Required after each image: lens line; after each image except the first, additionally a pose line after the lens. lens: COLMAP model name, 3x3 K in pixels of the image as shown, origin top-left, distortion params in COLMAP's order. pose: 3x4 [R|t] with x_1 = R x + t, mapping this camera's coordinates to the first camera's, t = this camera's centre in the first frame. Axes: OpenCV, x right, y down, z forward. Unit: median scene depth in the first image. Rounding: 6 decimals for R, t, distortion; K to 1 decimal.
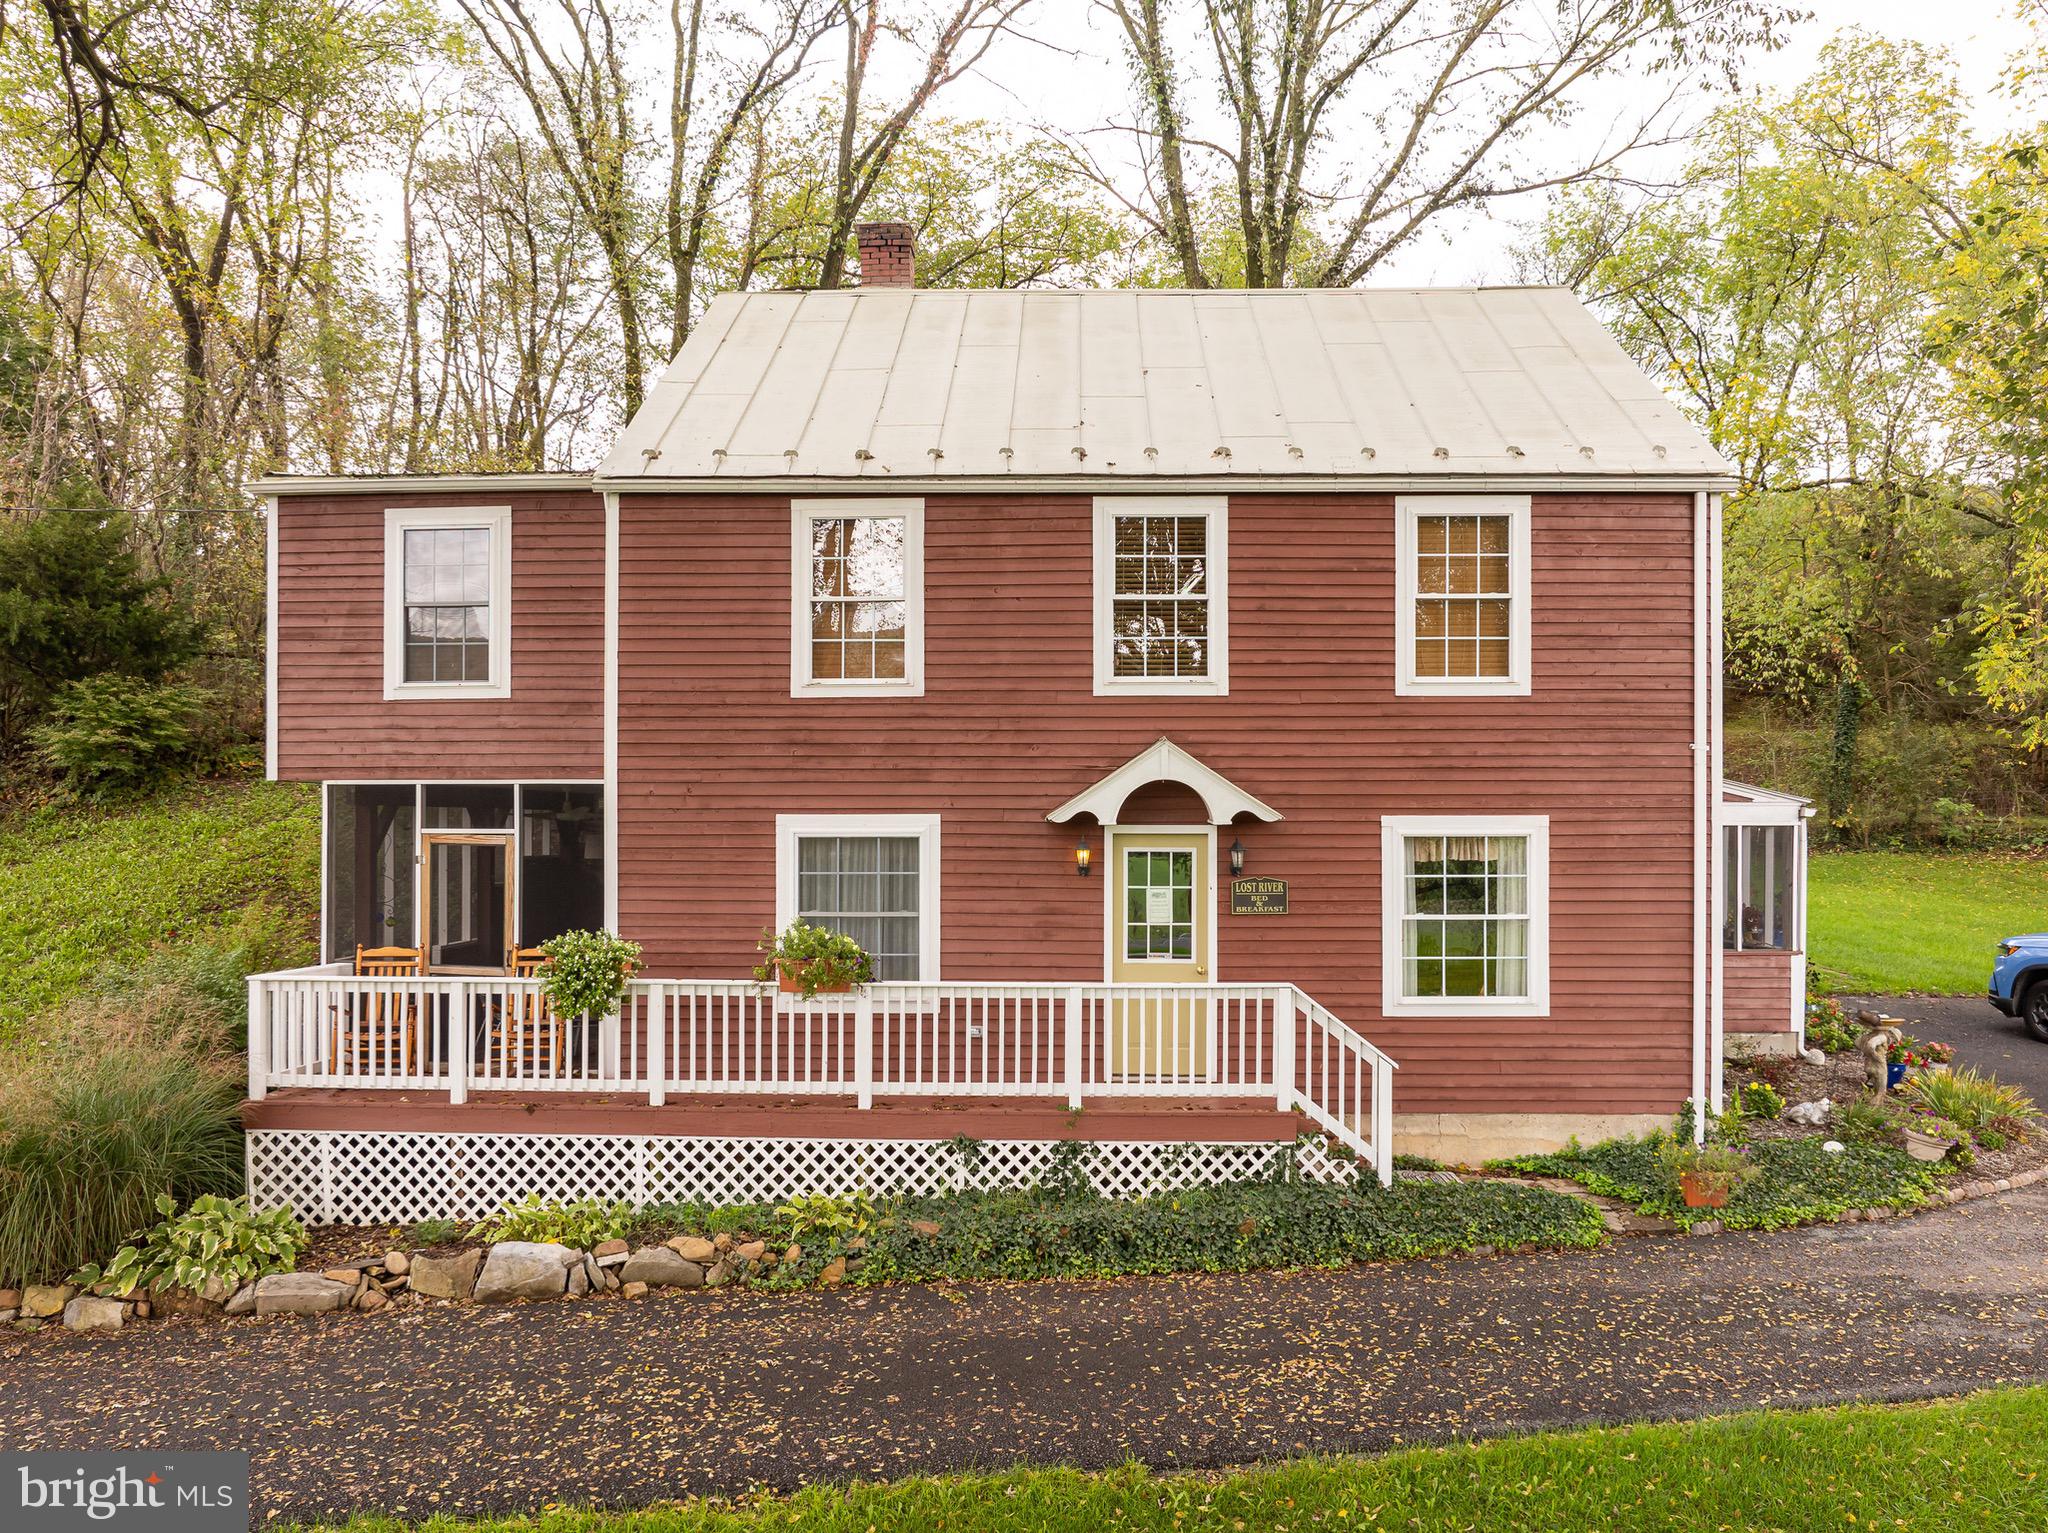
lens RADIAL K [[1582.9, 0, 1023.0], [0, 1582.9, 811.3], [0, 0, 1]] dist [-0.031735, -0.013928]
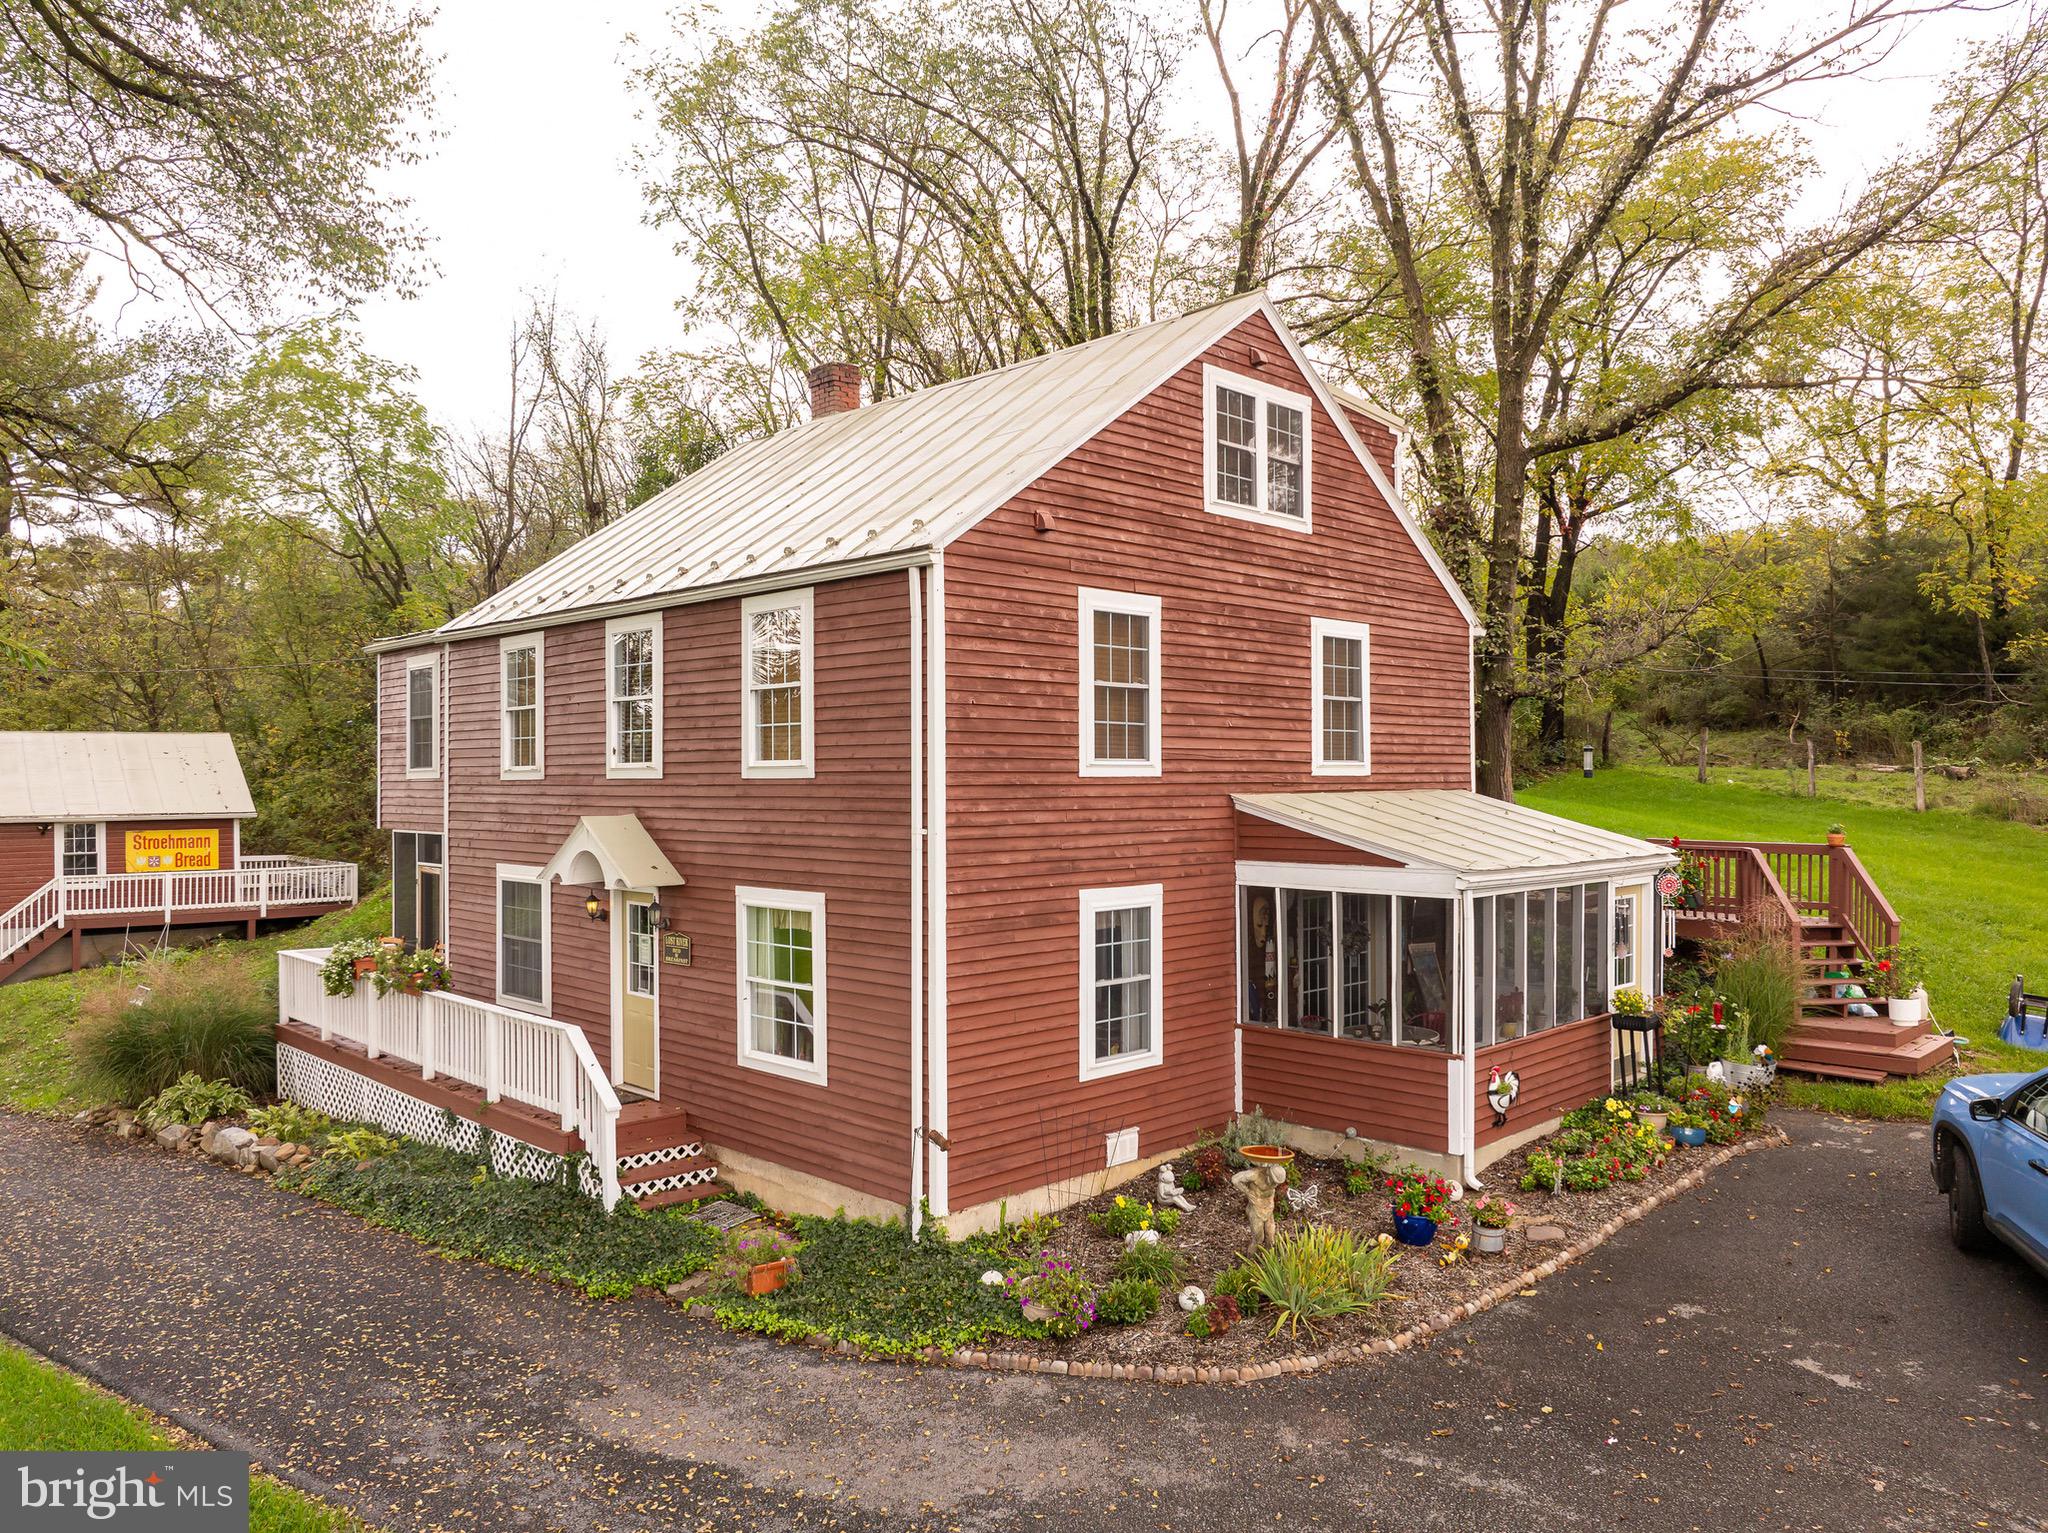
lens RADIAL K [[1452.0, 0, 1022.8], [0, 1452.0, 758.0], [0, 0, 1]] dist [-0.042814, 0.009741]
pose [[0.727958, -0.012753, -0.685504, 1.083303], [0.008162, 0.999917, -0.009935, -0.076094], [0.685574, 0.001638, 0.728001, 0.393209]]
